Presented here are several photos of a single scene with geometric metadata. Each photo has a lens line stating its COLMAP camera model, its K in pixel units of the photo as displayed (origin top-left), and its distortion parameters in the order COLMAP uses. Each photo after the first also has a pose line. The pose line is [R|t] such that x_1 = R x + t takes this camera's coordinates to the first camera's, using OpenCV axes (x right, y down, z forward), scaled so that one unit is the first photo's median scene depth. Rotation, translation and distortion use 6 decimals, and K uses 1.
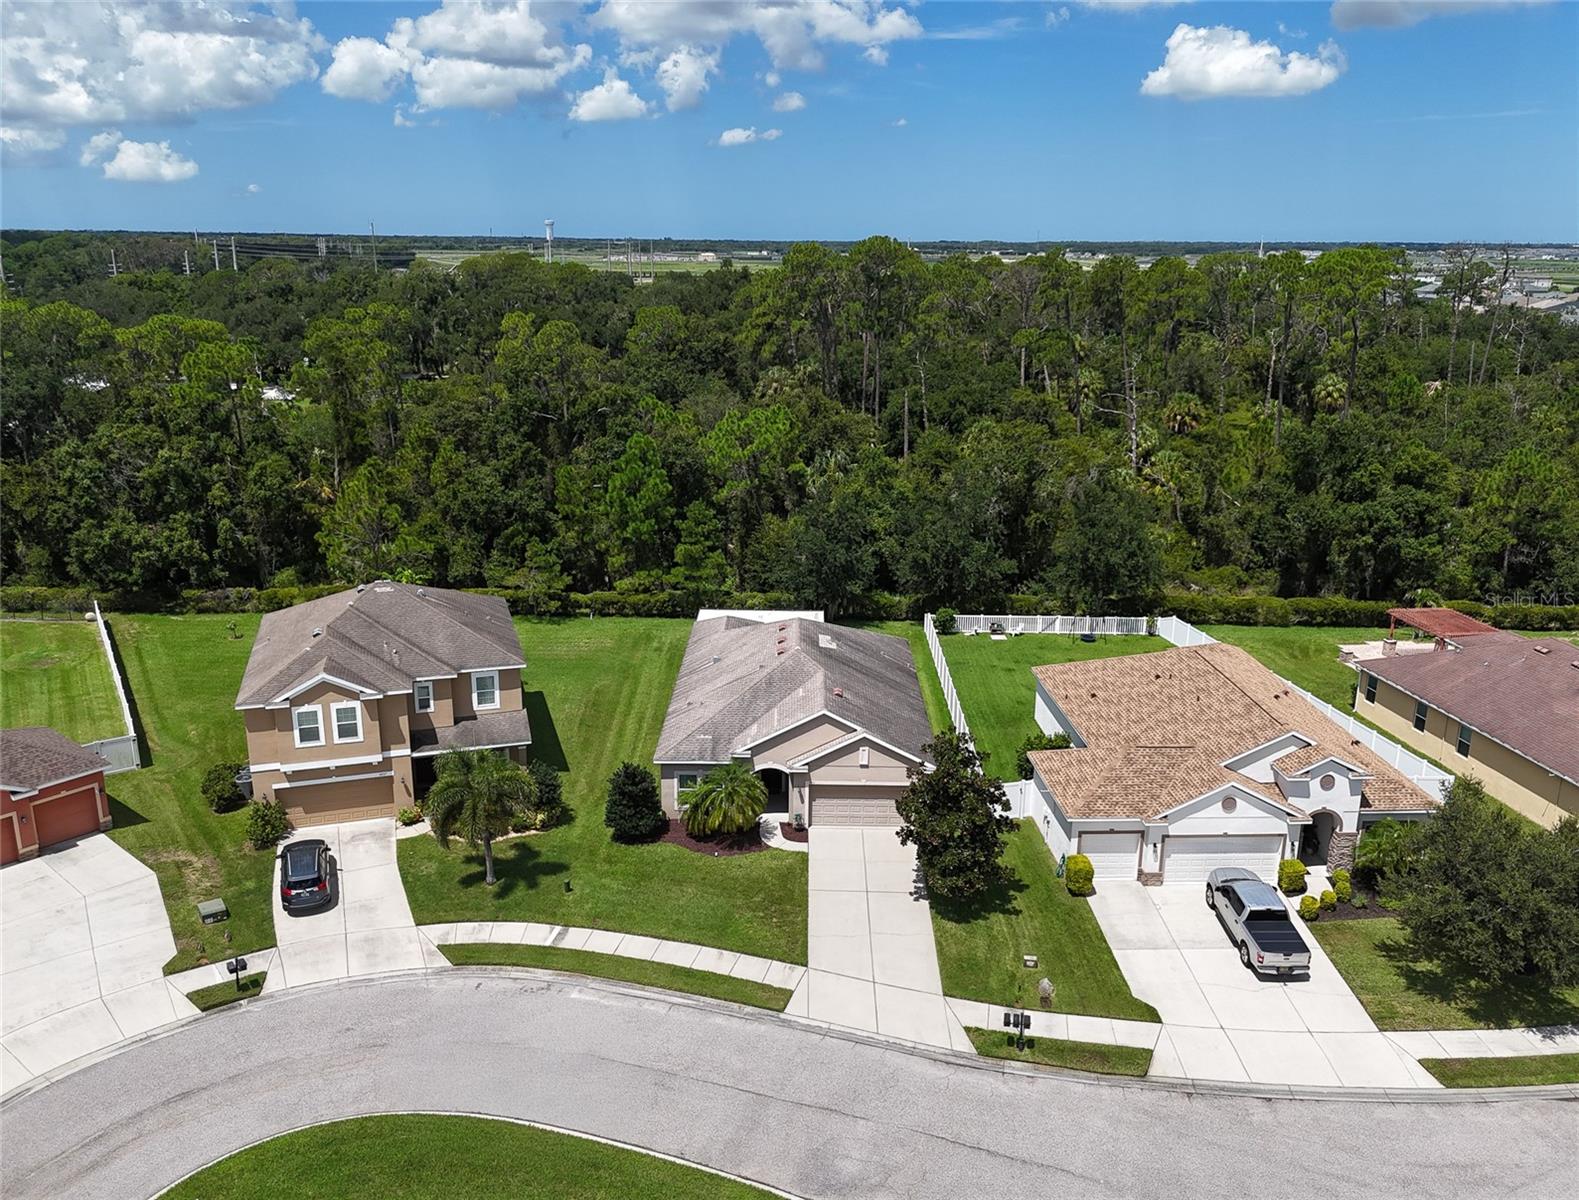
lens RADIAL K [[1218.3, 0, 789.7], [0, 1218.3, 651.8], [0, 0, 1]] dist [0.052140, -0.045307]
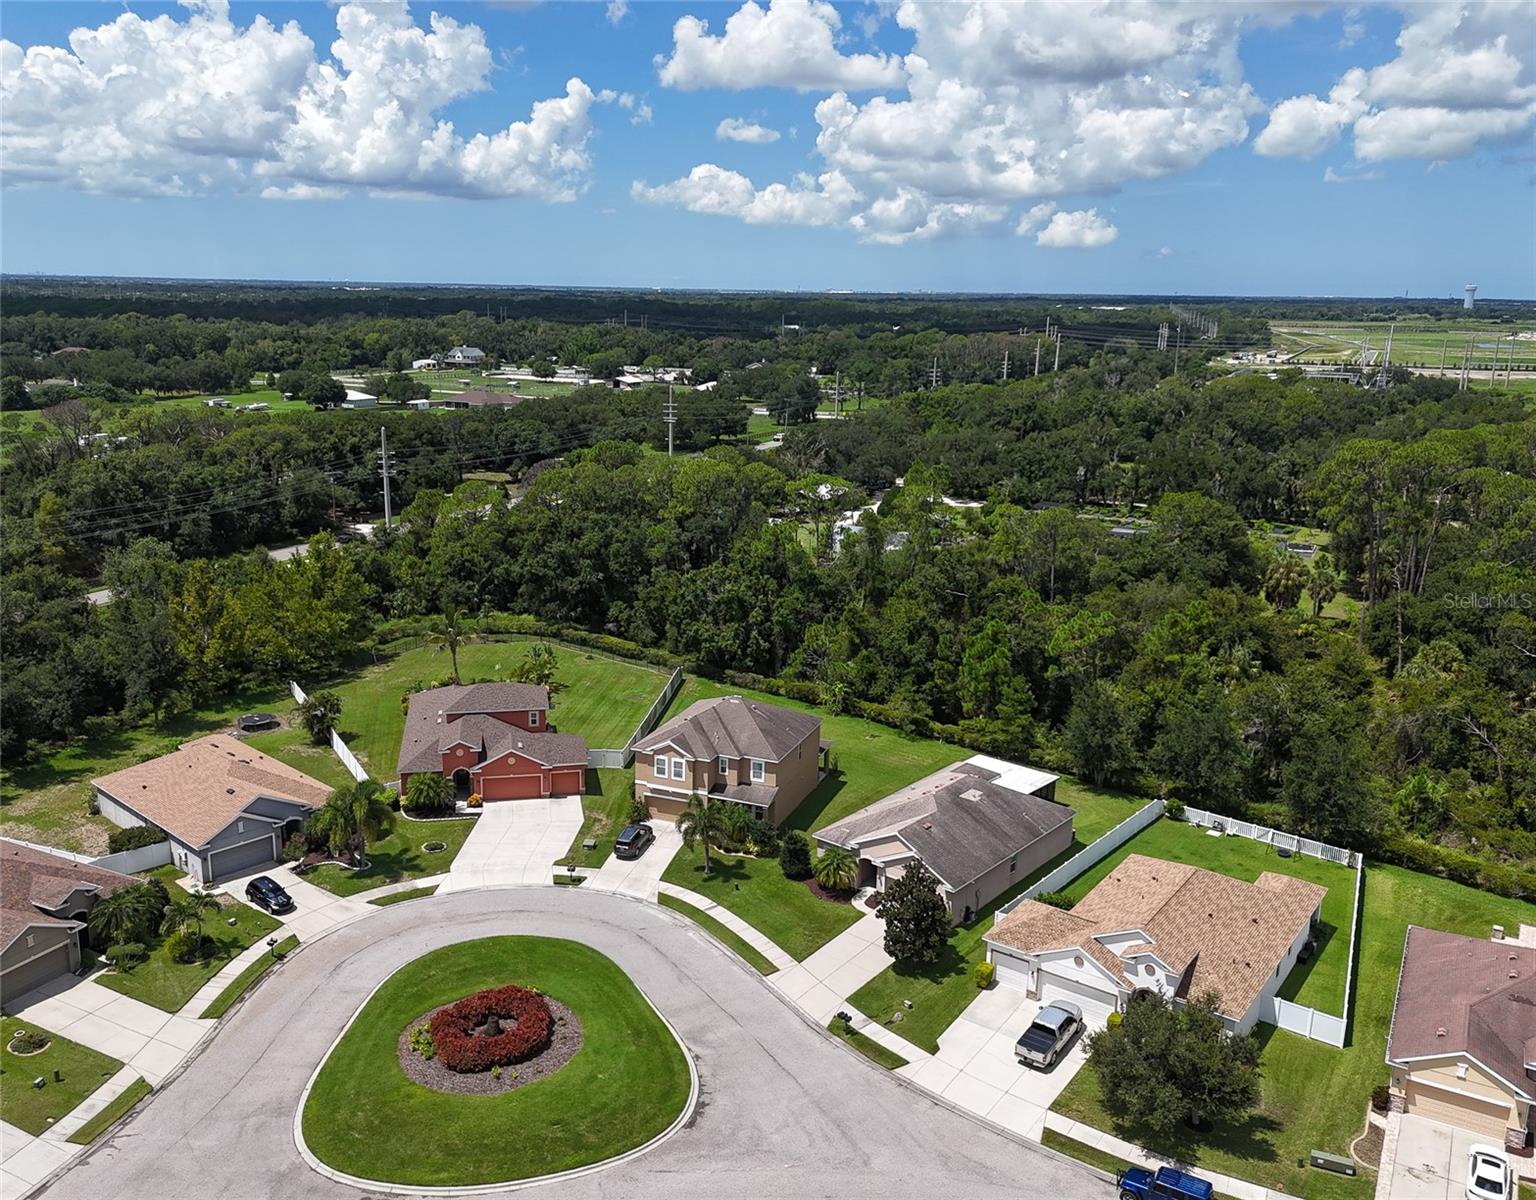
lens RADIAL K [[1253.9, 0, 744.7], [0, 1253.9, 678.8], [0, 0, 1]] dist [0.062912, -0.011591]
pose [[0.771511, 0.191750, -0.606632, 0.821590], [-0.212605, 0.976390, 0.038237, -0.166329], [0.599641, 0.099473, 0.794063, -0.452141]]
